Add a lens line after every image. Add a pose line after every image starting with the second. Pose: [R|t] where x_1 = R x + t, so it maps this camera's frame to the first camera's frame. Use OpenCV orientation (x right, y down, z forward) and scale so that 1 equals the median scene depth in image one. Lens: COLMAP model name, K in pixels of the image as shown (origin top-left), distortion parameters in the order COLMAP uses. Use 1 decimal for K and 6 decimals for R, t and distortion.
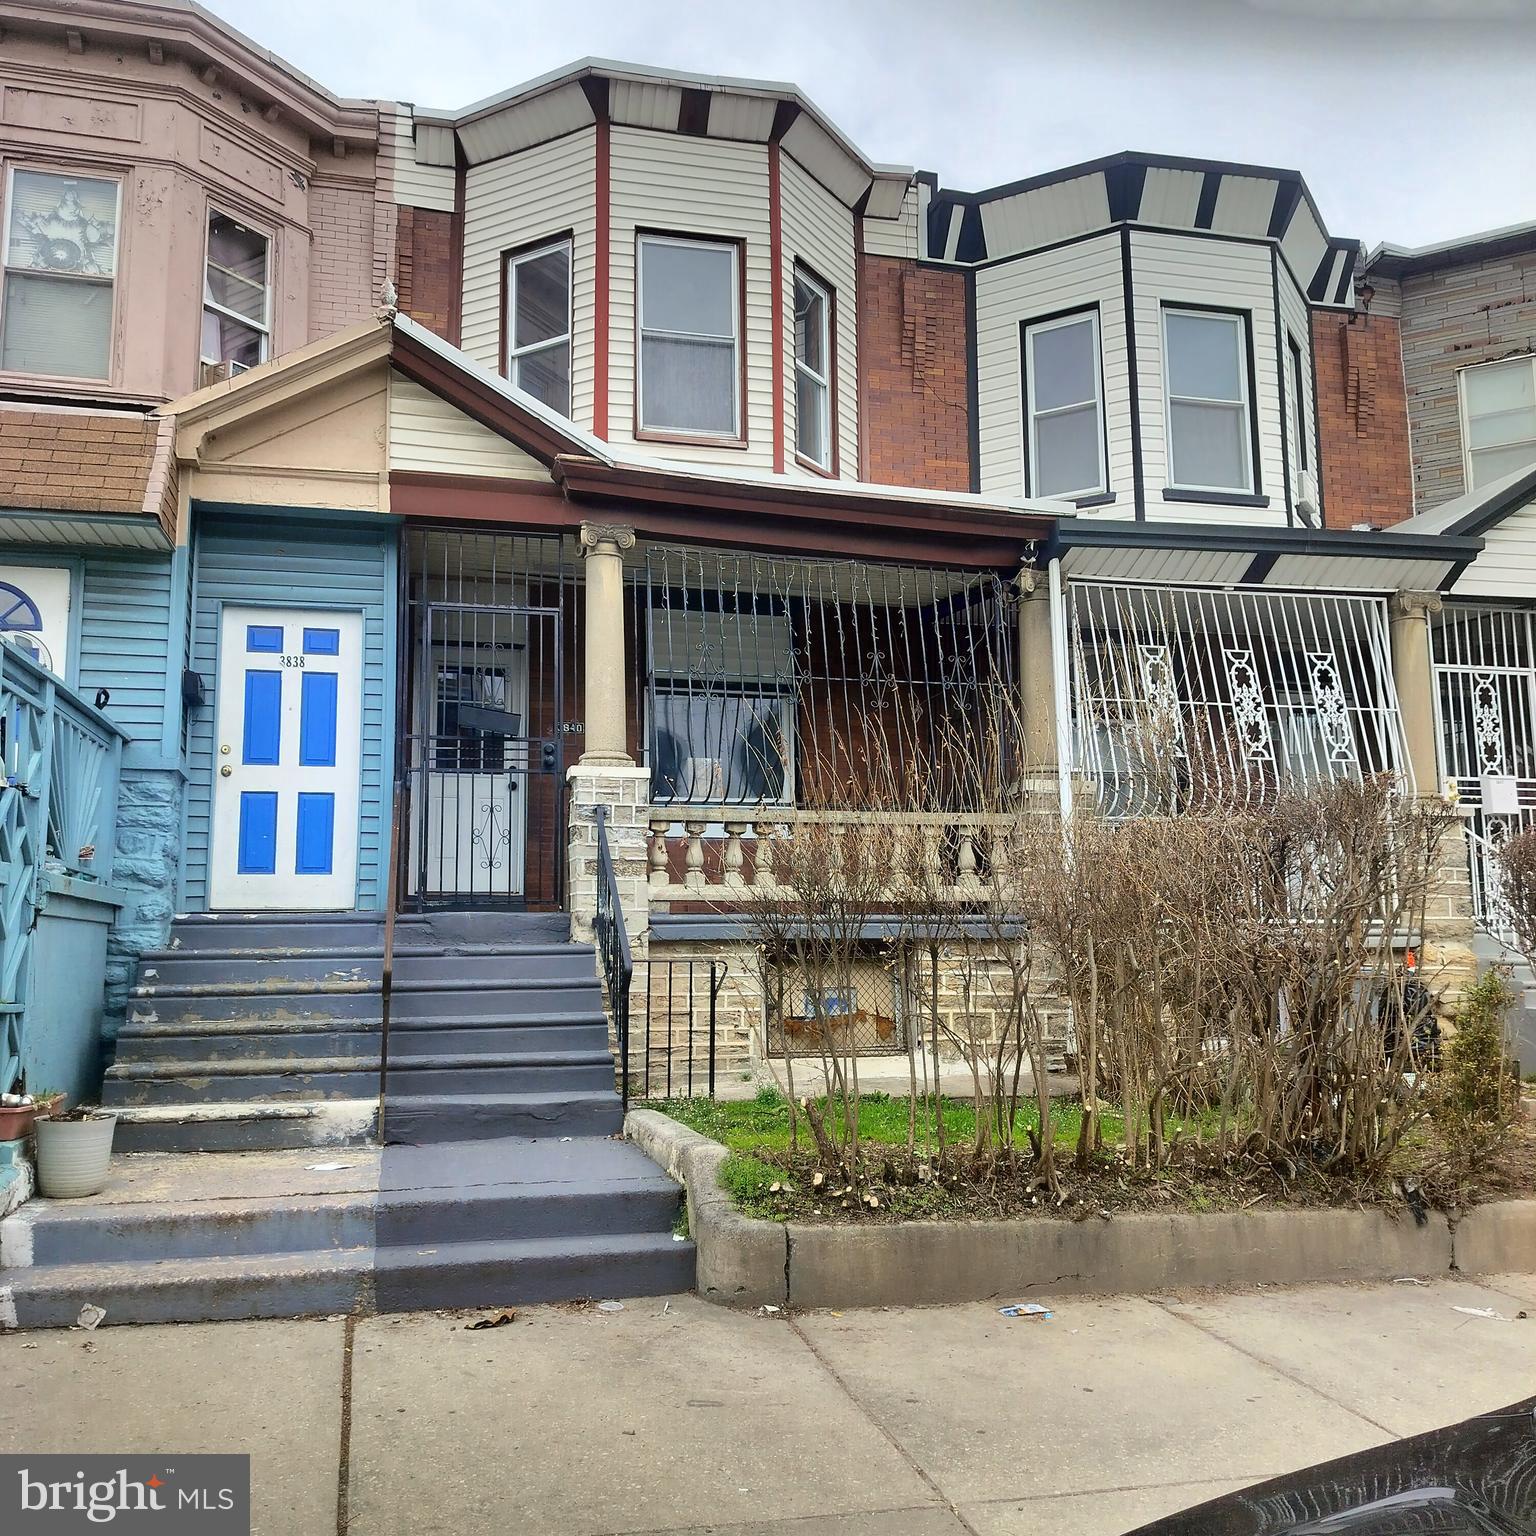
lens RADIAL K [[1421.6, 0, 768.0], [0, 1421.6, 768.0], [0, 0, 1]] dist [0.134546, -0.240910]
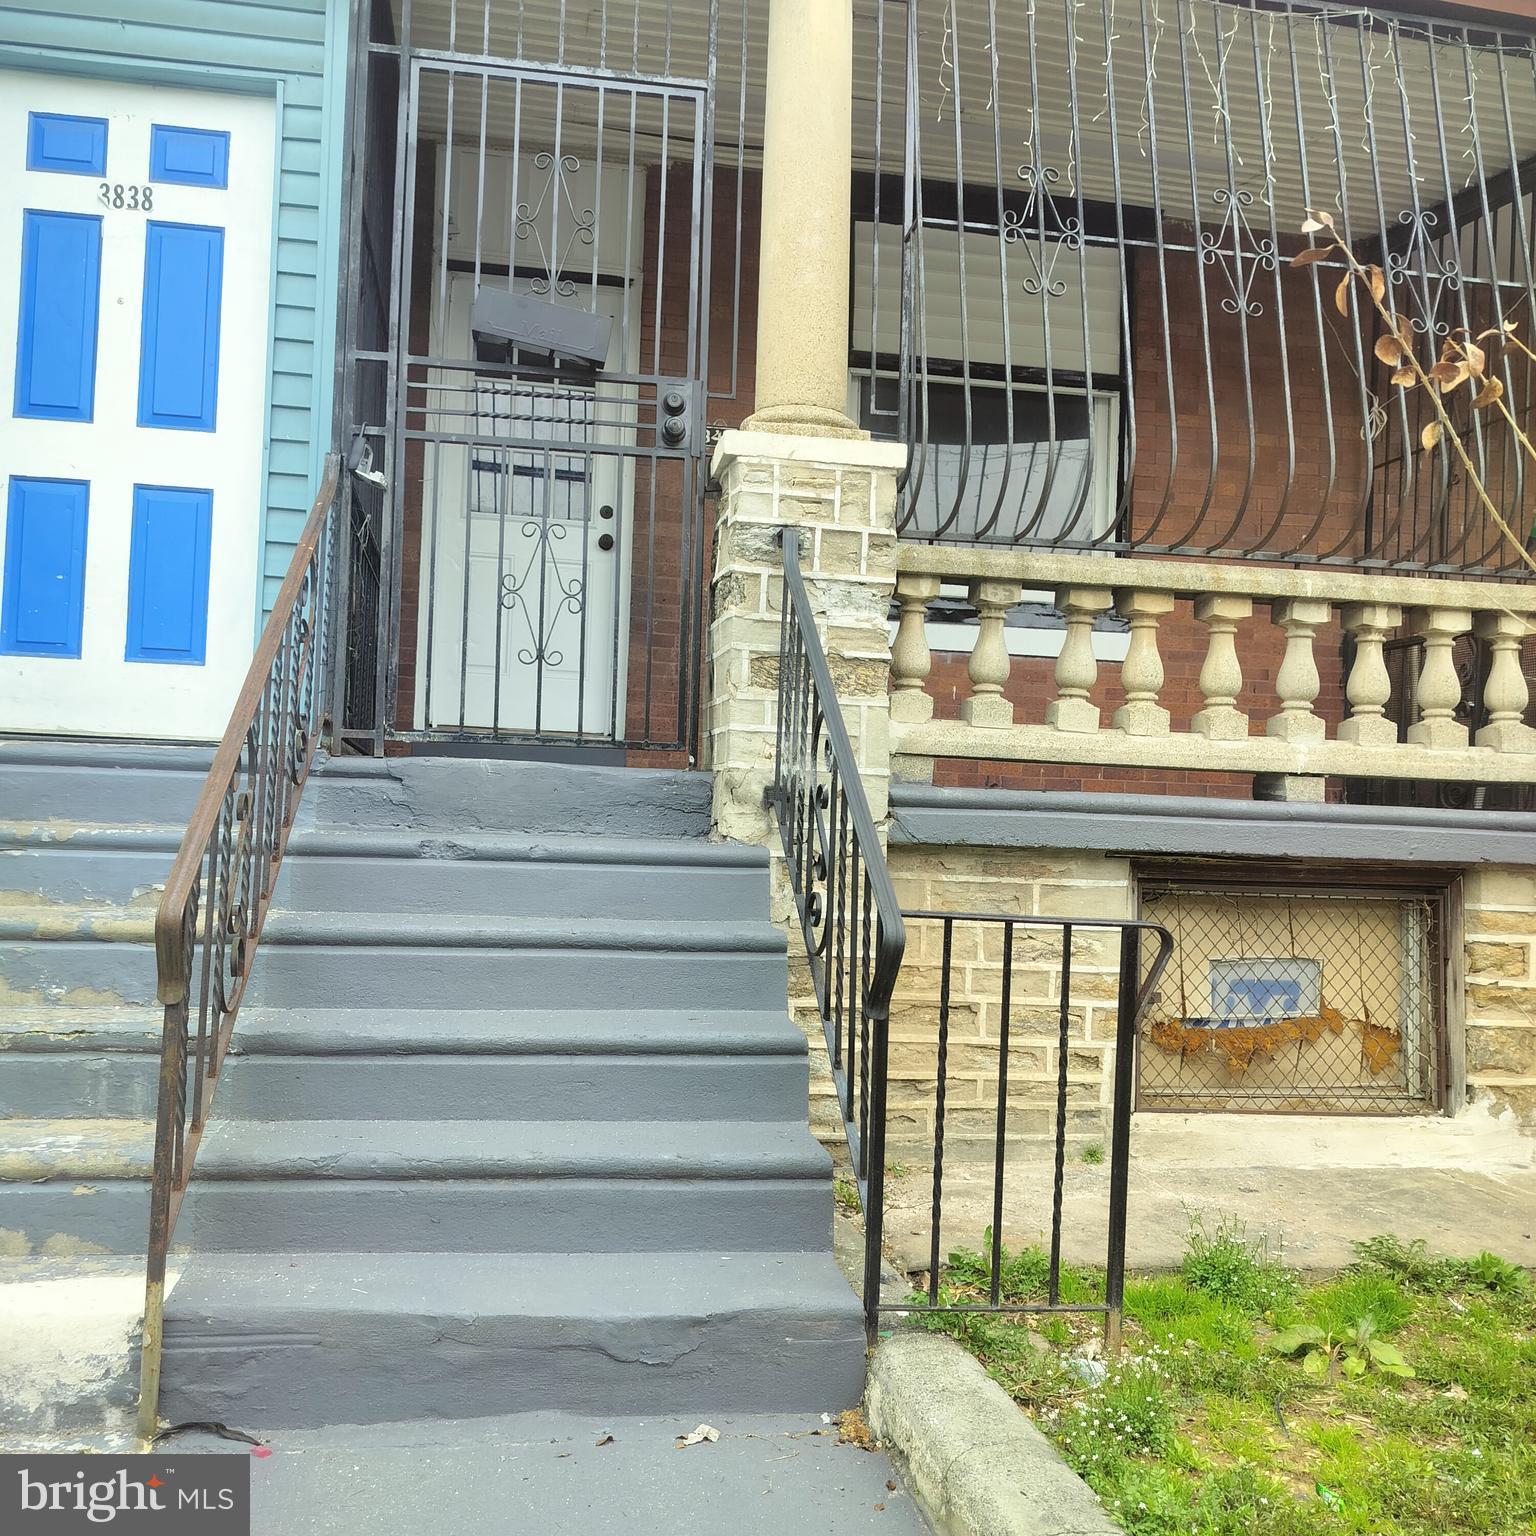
lens RADIAL K [[1426.4, 0, 752.2], [0, 1426.4, 766.1], [0, 0, 1]] dist [0.100861, -0.170012]
pose [[0.995197, 0.040334, -0.089196, -0.086364], [-0.032924, 0.996002, 0.083041, 0.061930], [0.092189, -0.079706, 0.992546, 0.557396]]
